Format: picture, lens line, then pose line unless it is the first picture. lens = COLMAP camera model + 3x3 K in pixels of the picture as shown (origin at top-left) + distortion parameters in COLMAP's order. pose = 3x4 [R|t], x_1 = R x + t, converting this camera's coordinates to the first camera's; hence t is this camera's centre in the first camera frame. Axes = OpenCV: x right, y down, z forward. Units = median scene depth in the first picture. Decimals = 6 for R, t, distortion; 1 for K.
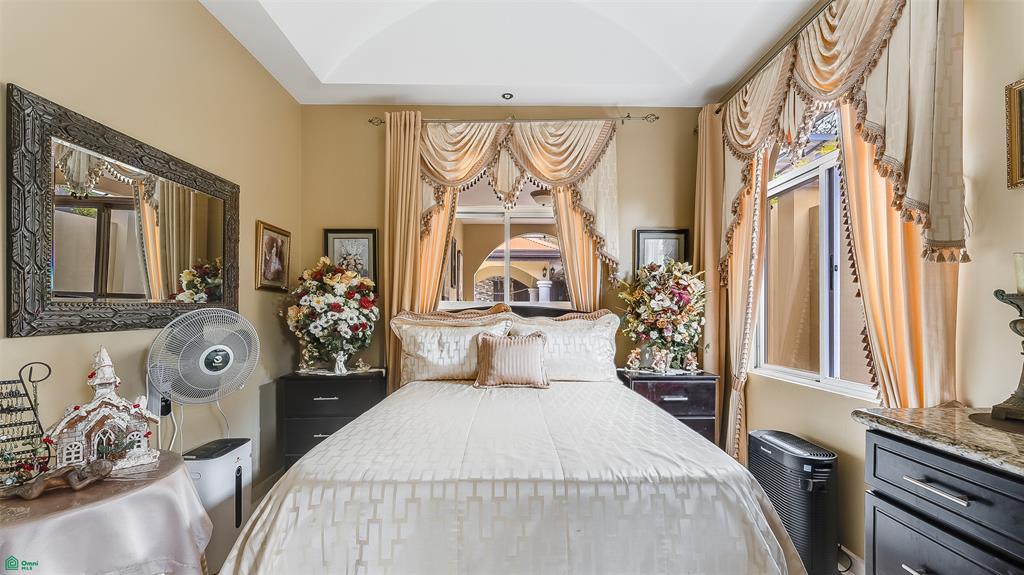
lens RADIAL K [[418.4, 0, 506.3], [0, 418.4, 313.6], [0, 0, 1]] dist [-0.008209, 0.000464]
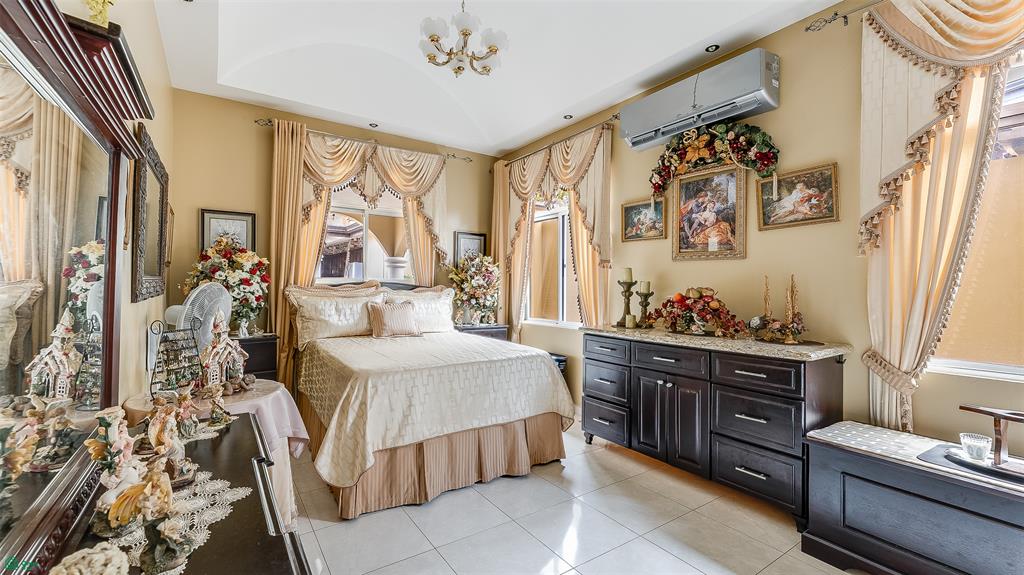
lens RADIAL K [[418.4, 0, 511.1], [0, 418.4, 285.2], [0, 0, 1]] dist [-0.008209, 0.000464]
pose [[0.824252, 0.009647, 0.566141, -0.431852], [-0.006192, 0.999949, -0.008024, 0.000348], [-0.566189, 0.003108, 0.824269, -0.392345]]
